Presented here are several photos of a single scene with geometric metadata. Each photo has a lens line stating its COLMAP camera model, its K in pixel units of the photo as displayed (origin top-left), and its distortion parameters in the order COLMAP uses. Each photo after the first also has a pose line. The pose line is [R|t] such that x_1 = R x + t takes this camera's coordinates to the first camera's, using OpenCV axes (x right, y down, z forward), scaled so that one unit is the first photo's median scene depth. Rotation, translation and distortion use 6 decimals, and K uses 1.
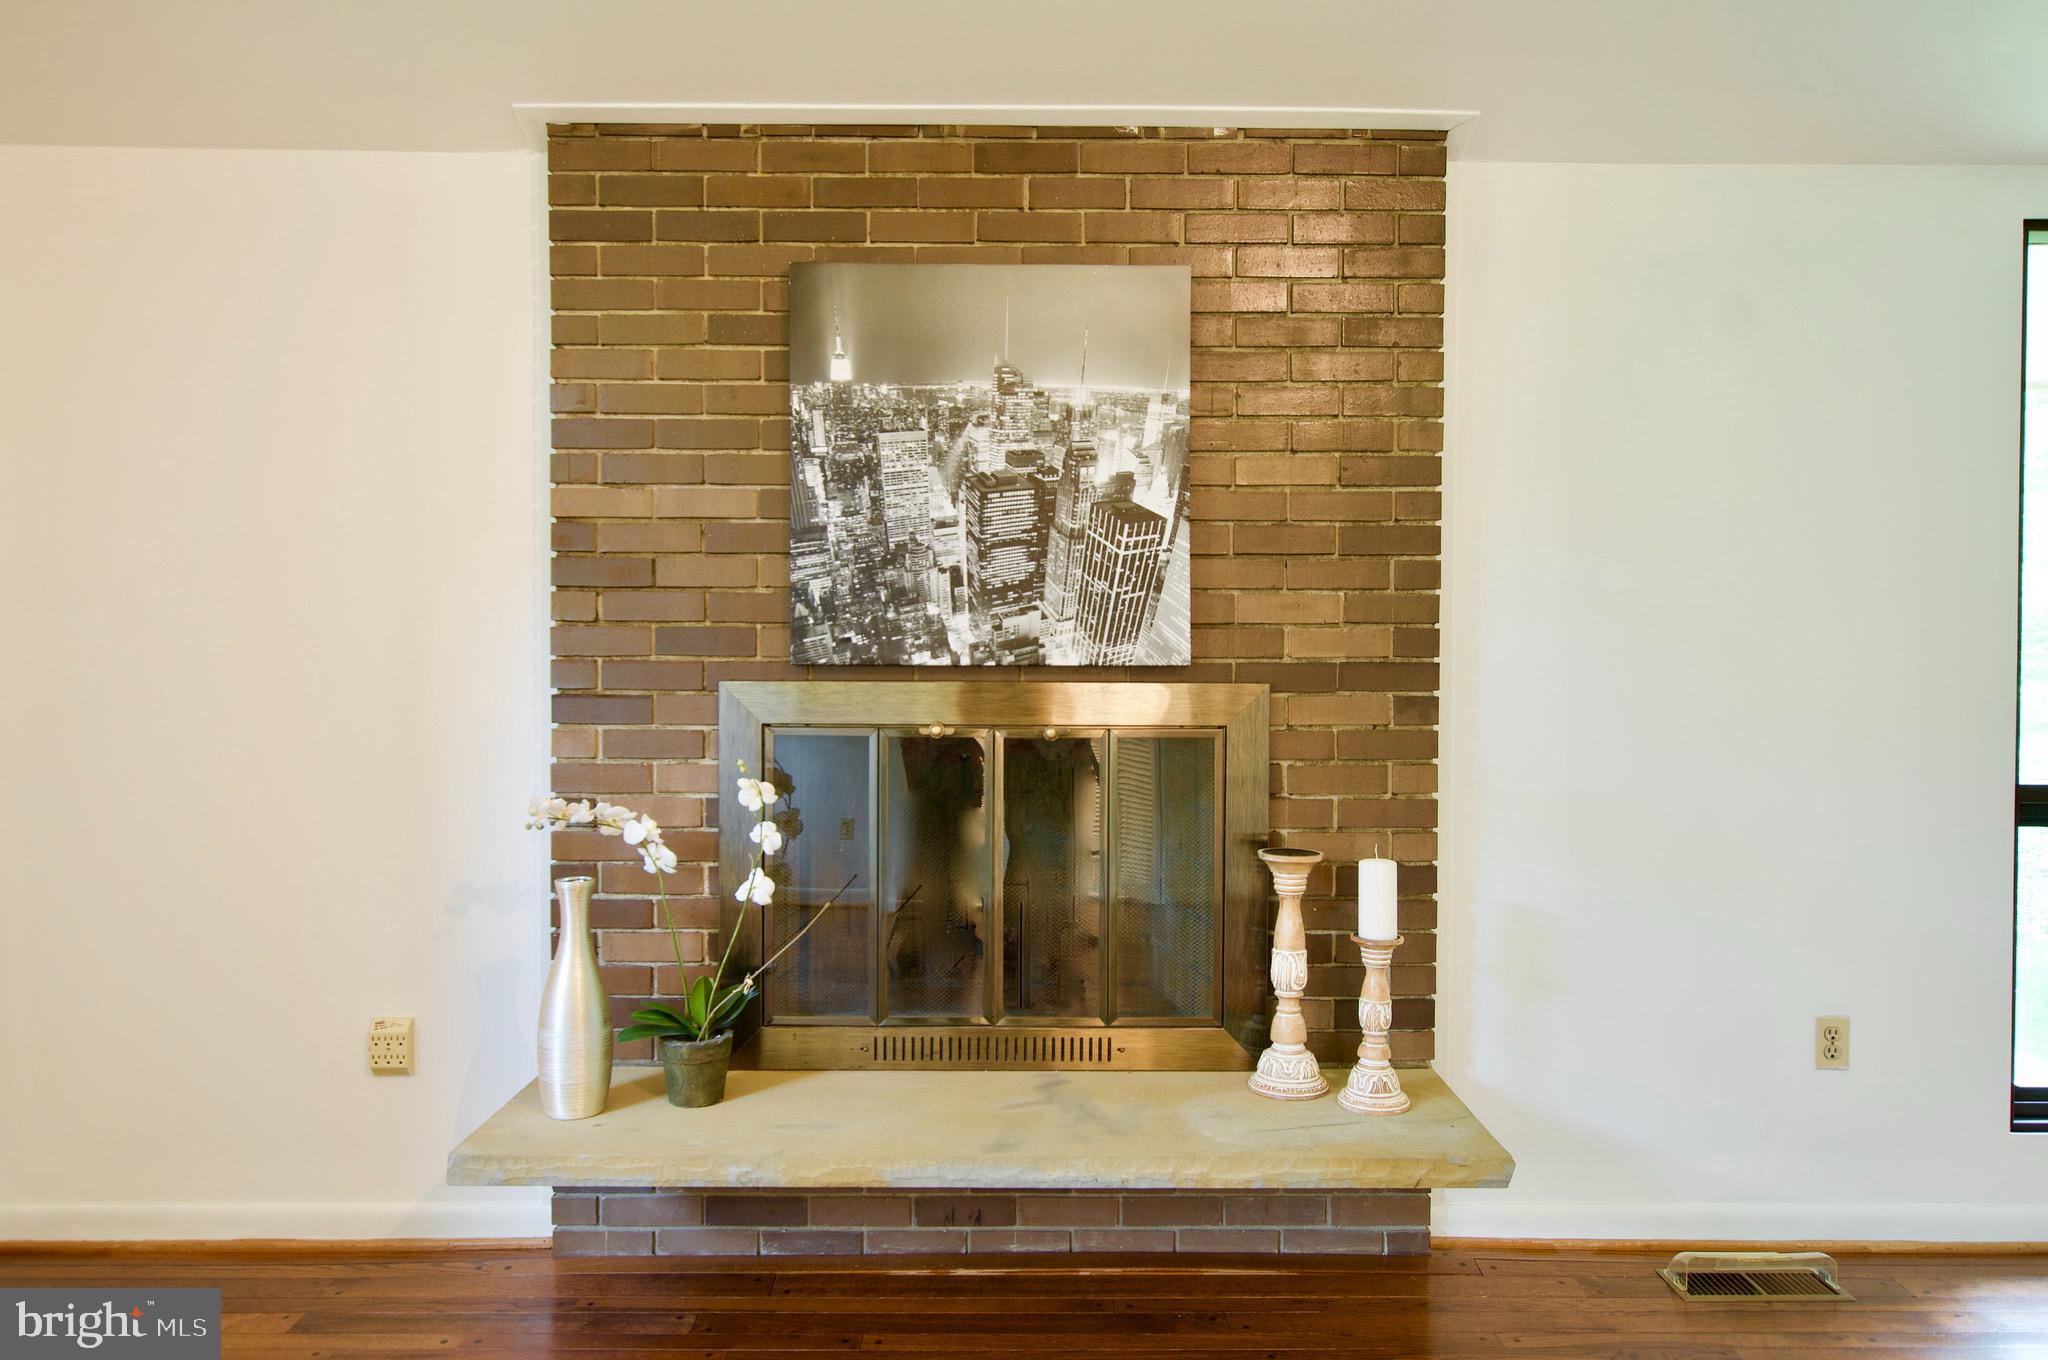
lens RADIAL K [[1408.5, 0, 1023.2], [0, 1408.5, 694.4], [0, 0, 1]] dist [-0.000729, 0.005273]
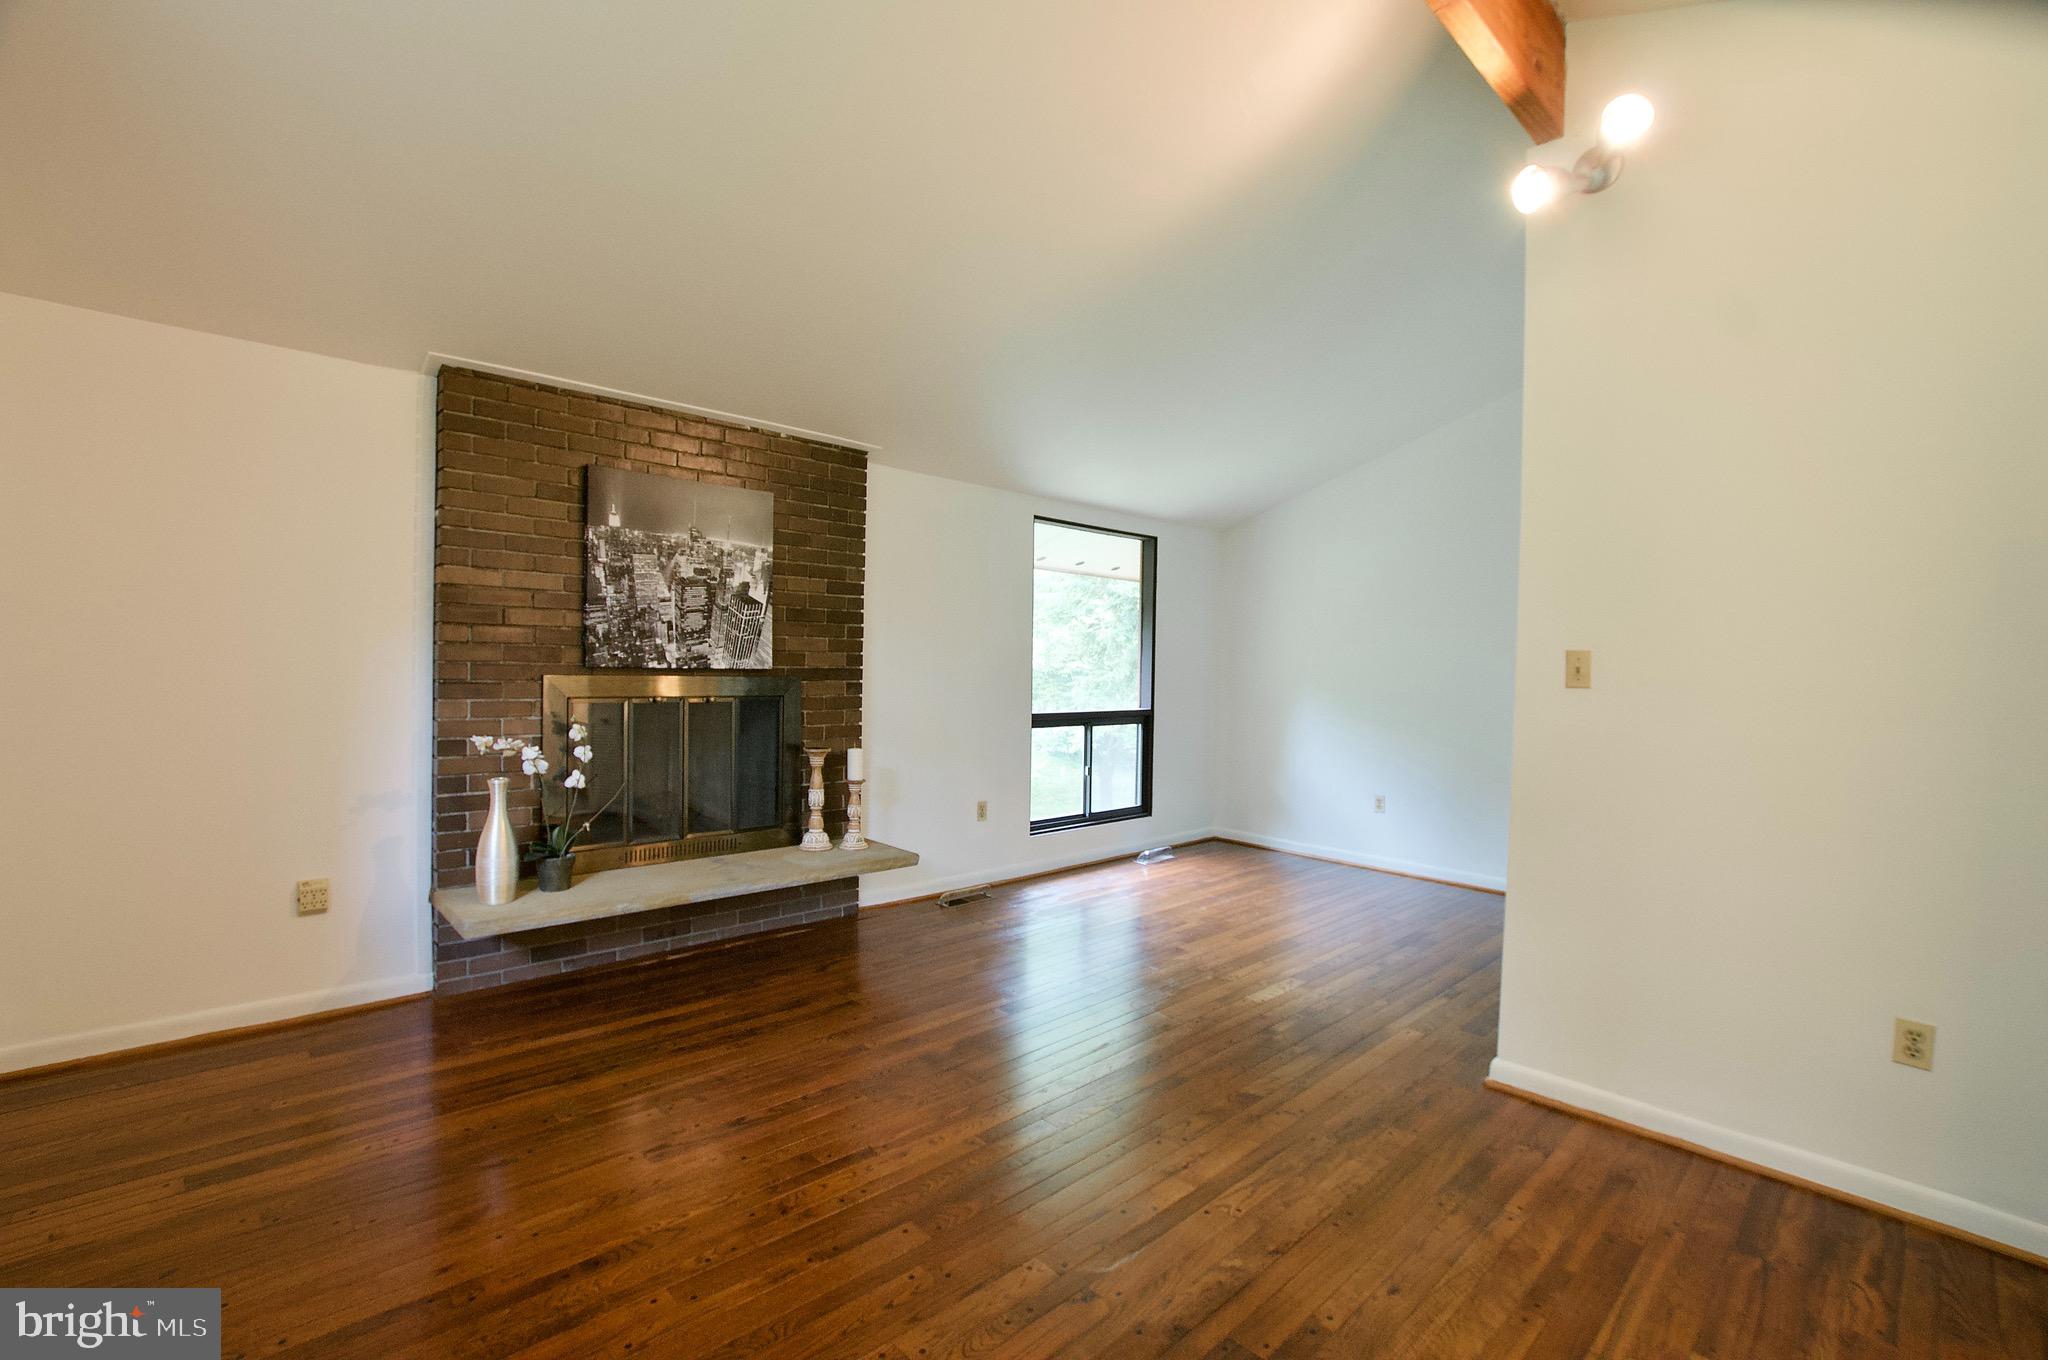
lens RADIAL K [[898.9, 0, 1034.4], [0, 898.9, 682.3], [0, 0, 1]] dist [-0.022372, 0.000095]
pose [[0.729658, -0.001859, 0.683810, -0.562633], [0.001680, 0.999998, 0.000925, 0.000255], [-0.683810, 0.000474, 0.729660, -0.342033]]
